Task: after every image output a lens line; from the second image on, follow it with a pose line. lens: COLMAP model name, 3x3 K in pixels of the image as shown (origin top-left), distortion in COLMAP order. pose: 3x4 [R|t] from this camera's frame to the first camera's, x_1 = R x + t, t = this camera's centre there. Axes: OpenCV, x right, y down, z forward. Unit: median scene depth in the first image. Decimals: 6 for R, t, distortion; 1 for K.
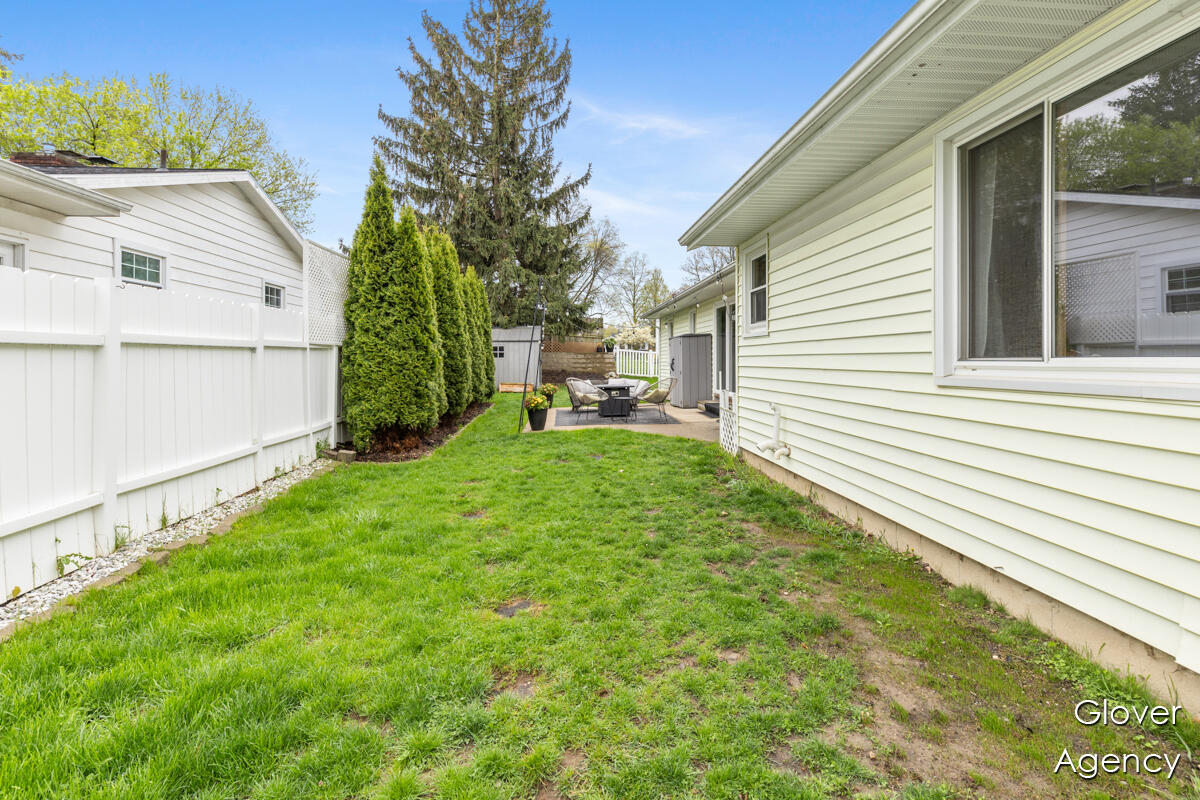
lens RADIAL K [[545.6, 0, 609.7], [0, 545.6, 380.5], [0, 0, 1]] dist [0.000617, -0.000949]
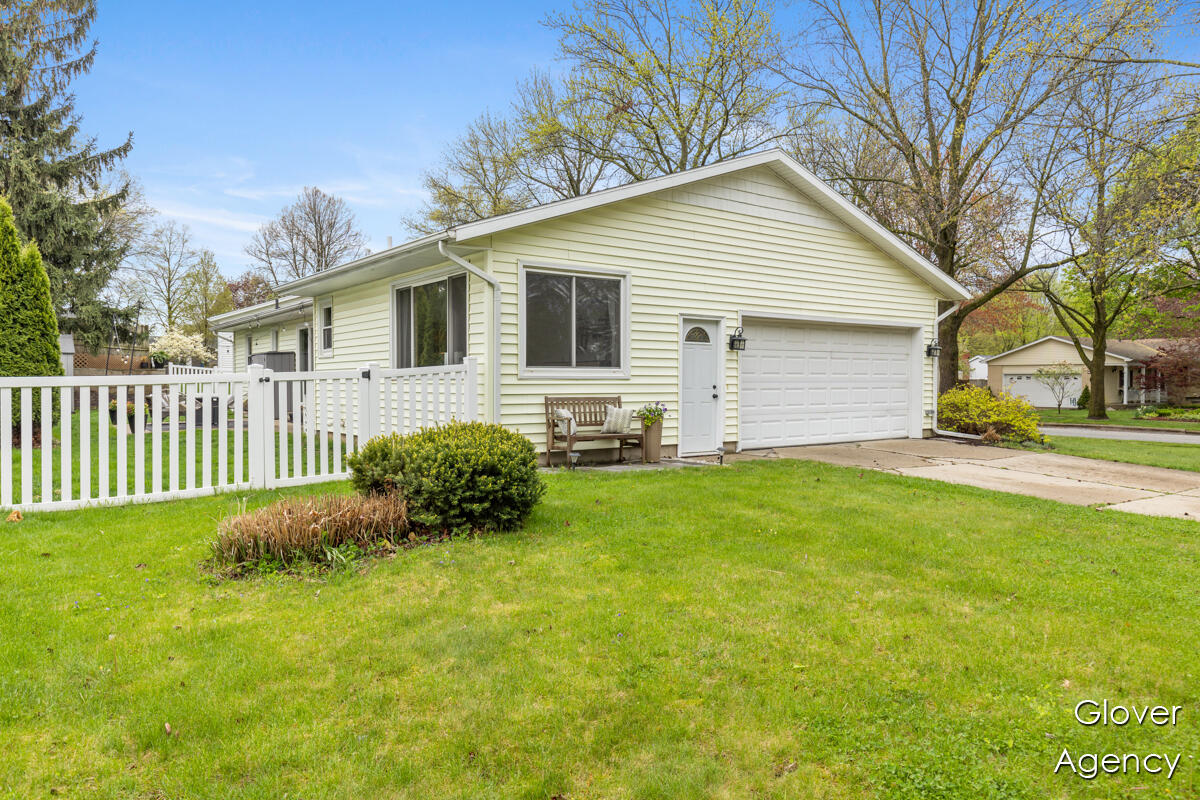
lens RADIAL K [[803.4, 0, 600.3], [0, 803.4, 394.3], [0, 0, 1]] dist [-0.005968, -0.003689]
pose [[0.850832, -0.004579, 0.525417, -0.078507], [0.017912, 0.999634, -0.020294, 0.024432], [-0.525132, 0.026678, 0.850603, -0.392641]]
